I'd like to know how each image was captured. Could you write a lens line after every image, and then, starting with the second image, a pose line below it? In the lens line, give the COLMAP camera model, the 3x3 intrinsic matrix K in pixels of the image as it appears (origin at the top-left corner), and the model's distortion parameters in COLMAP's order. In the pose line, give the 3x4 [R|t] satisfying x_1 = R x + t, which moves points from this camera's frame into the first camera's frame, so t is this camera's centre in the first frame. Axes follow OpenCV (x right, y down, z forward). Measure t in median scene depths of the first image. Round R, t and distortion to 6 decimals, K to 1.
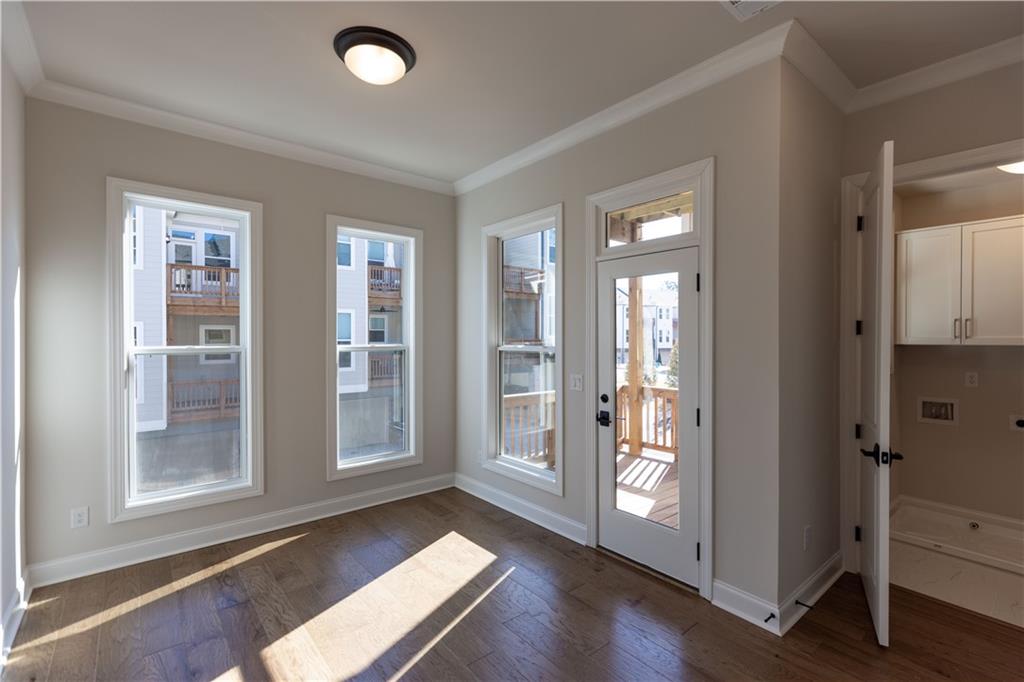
lens RADIAL K [[463.9, 0, 512.0], [0, 463.9, 341.0], [0, 0, 1]] dist [0.001847, -0.000031]
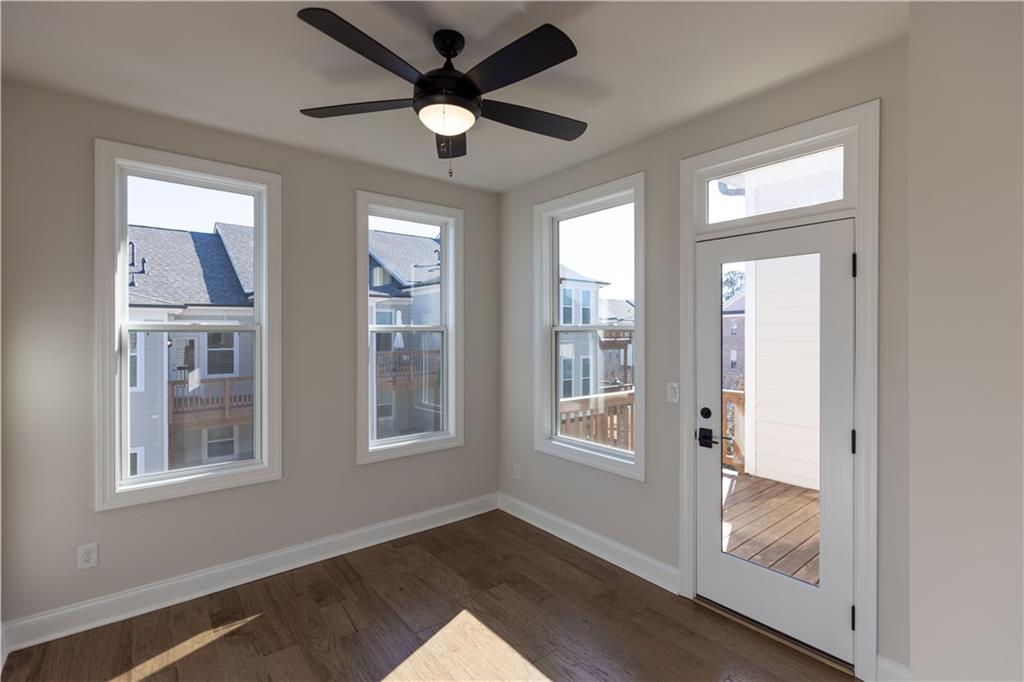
lens RADIAL K [[474.9, 0, 509.2], [0, 474.9, 335.5], [0, 0, 1]] dist [0.000461, 0.000155]
pose [[0.999829, 0.001732, -0.018414, -0.125402], [-0.001765, 0.999997, -0.001807, -0.007361], [0.018411, 0.001839, 0.999829, 0.174165]]
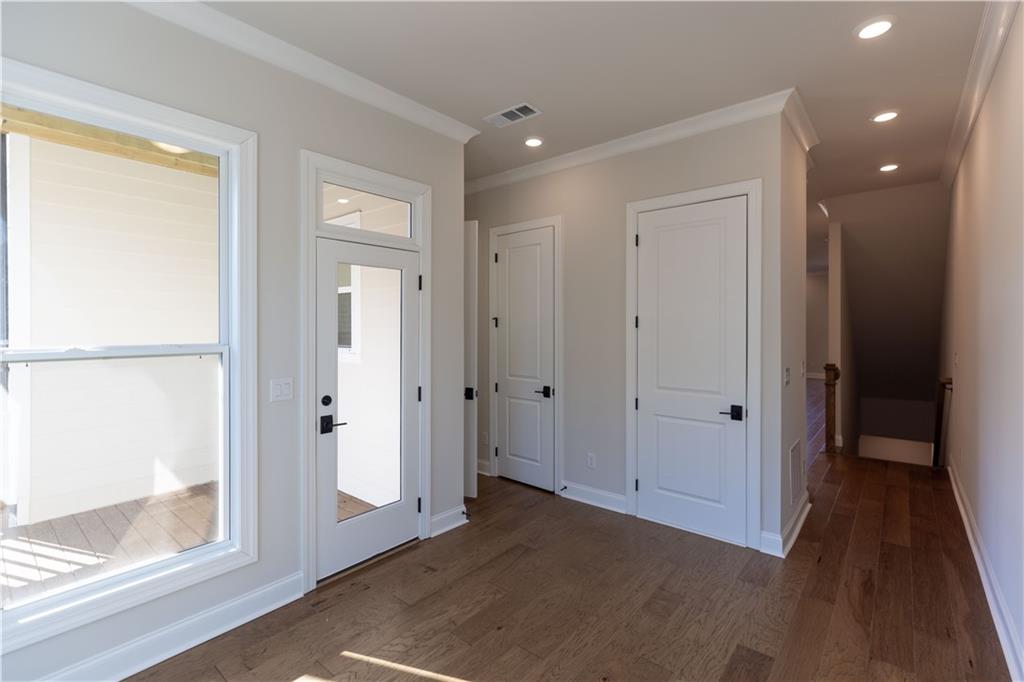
lens RADIAL K [[468.5, 0, 513.2], [0, 468.5, 332.4], [0, 0, 1]] dist [0.003441, 0.000006]
pose [[-0.188428, -0.010979, 0.982026, -0.706102], [0.012061, 0.999836, 0.013492, -0.008096], [-0.982013, 0.014387, -0.188264, 0.828776]]
